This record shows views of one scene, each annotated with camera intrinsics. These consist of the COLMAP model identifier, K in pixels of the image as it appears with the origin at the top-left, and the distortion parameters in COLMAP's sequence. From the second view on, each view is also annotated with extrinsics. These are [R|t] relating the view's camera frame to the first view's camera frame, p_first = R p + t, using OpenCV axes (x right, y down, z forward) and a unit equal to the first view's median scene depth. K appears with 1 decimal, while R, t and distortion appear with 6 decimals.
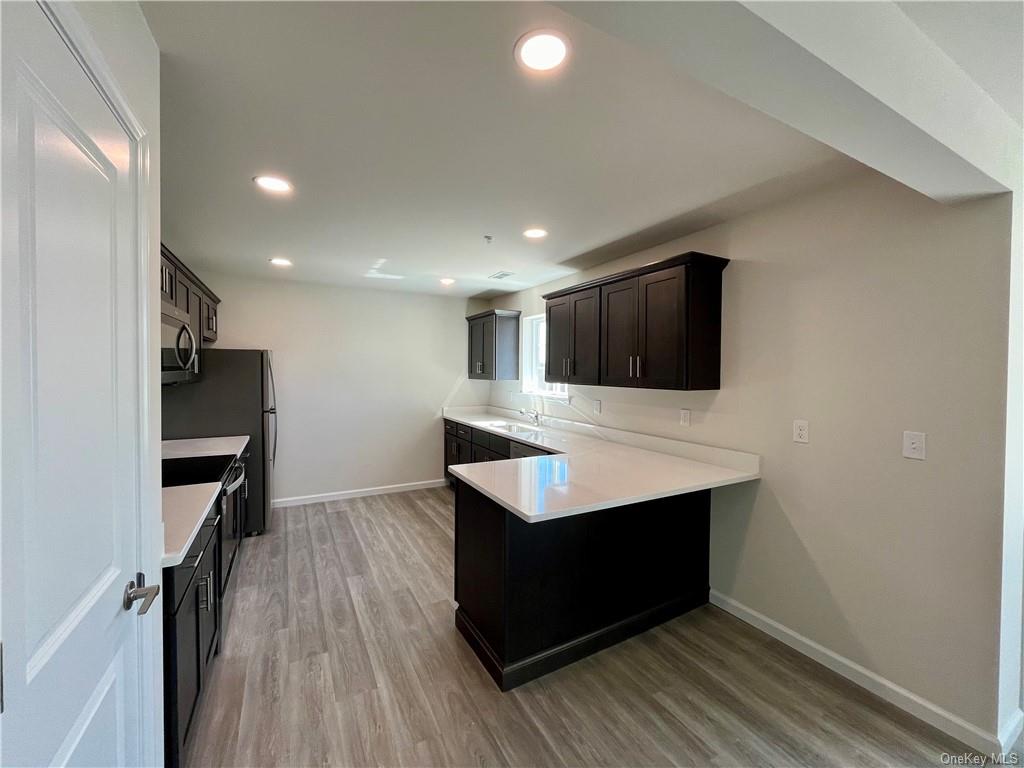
lens RADIAL K [[412.6, 0, 509.8], [0, 412.6, 378.1], [0, 0, 1]] dist [-0.002925, -0.000403]
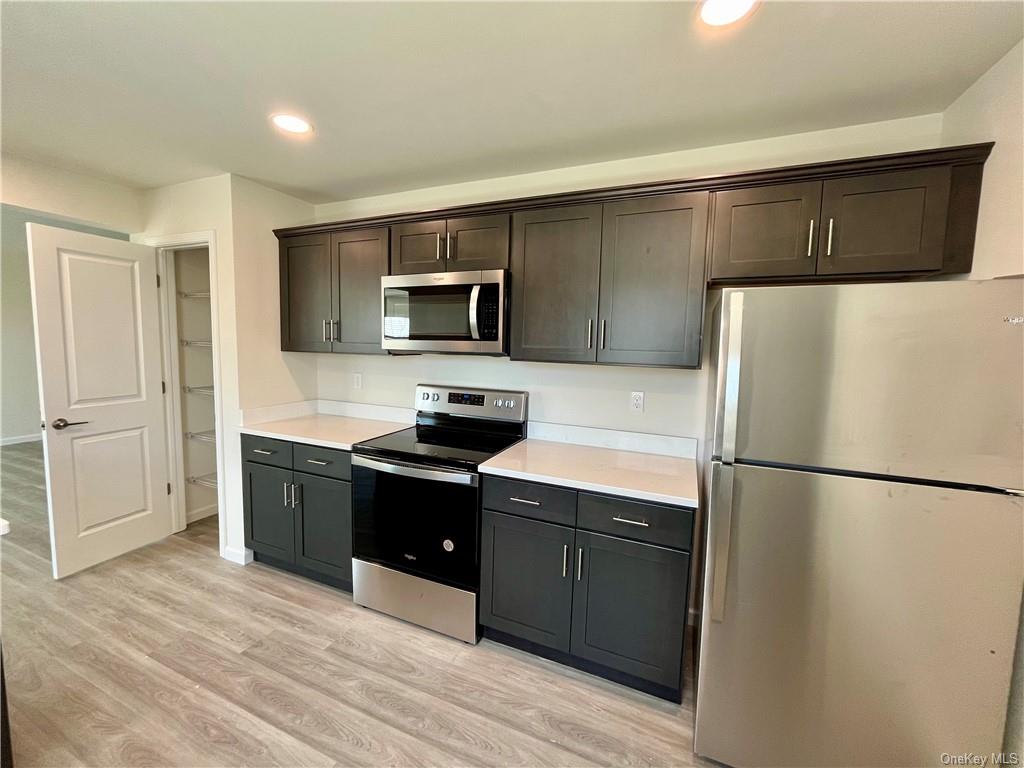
lens RADIAL K [[412.6, 0, 509.8], [0, 412.6, 378.1], [0, 0, 1]] dist [-0.002925, -0.000403]
pose [[-0.783554, 0.034528, -0.620364, -0.335079], [-0.033343, 0.994679, 0.097476, -0.025876], [0.620428, 0.097062, -0.778234, 1.808493]]
